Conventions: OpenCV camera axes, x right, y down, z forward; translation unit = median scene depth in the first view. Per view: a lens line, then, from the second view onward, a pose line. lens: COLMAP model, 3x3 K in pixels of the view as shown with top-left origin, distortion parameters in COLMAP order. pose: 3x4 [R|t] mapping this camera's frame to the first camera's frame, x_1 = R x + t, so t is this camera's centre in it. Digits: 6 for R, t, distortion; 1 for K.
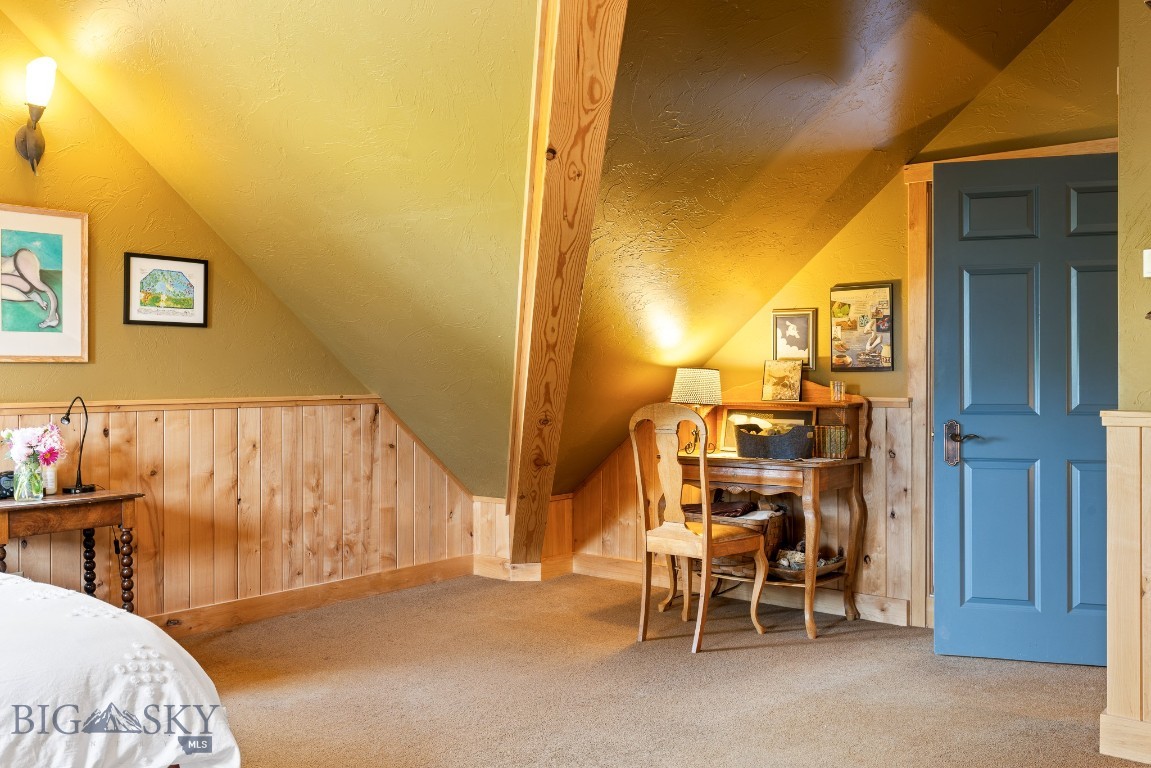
lens RADIAL K [[1011.4, 0, 574.9], [0, 1011.4, 373.4], [0, 0, 1]] dist [0.014372, -0.017289]
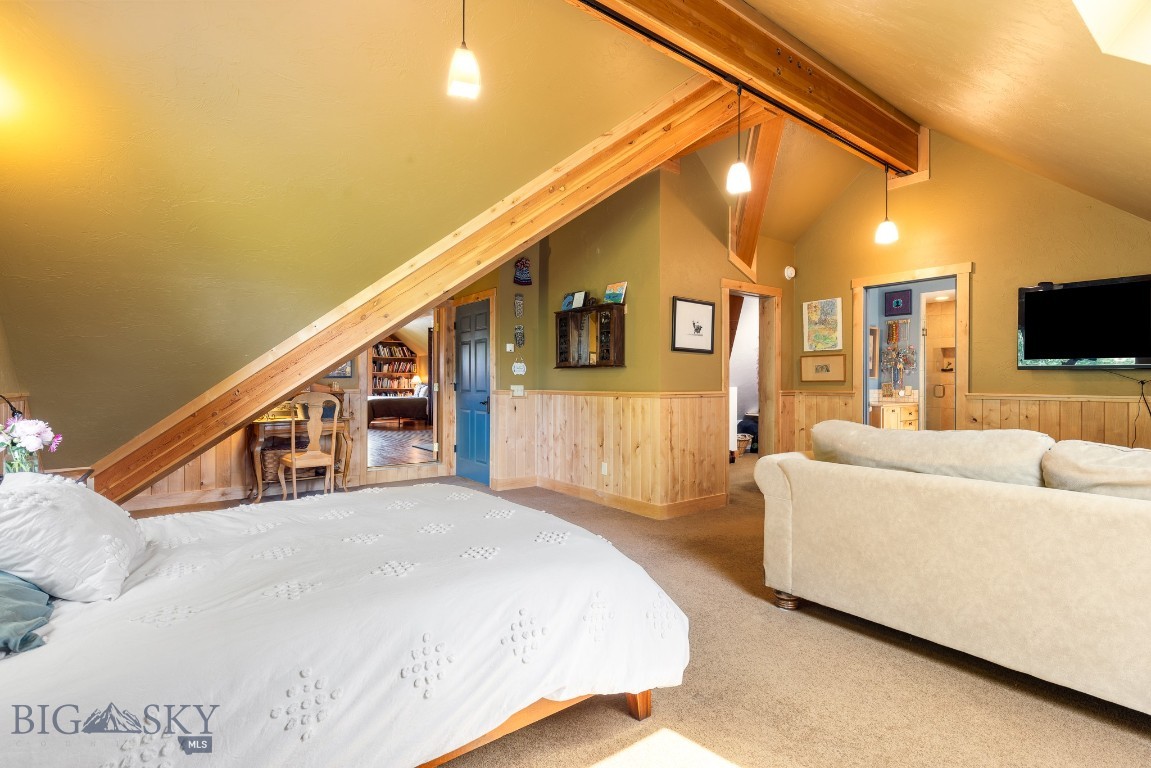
lens RADIAL K [[539.9, 0, 574.6], [0, 539.9, 385.4], [0, 0, 1]] dist [0.000409, 0.000031]
pose [[0.242845, -0.004397, 0.970055, -0.749019], [-0.001785, 0.999986, 0.004979, 0.007794], [-0.970064, -0.002941, 0.242834, 0.201224]]
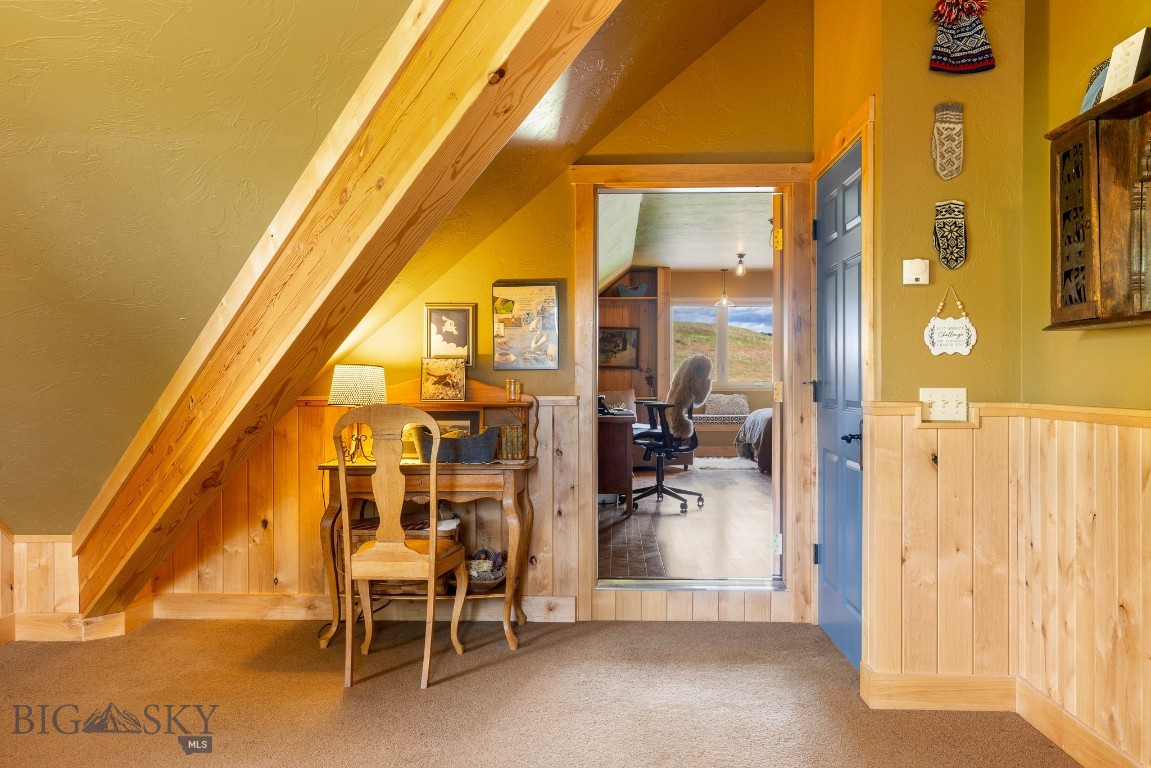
lens RADIAL K [[974.3, 0, 575.9], [0, 974.3, 383.8], [0, 0, 1]] dist [0.003846, 0.002397]
pose [[0.800214, -0.002280, 0.599711, -0.246548], [0.000484, 0.999995, 0.003156, 0.008794], [-0.599715, -0.002236, 0.800211, 0.215763]]
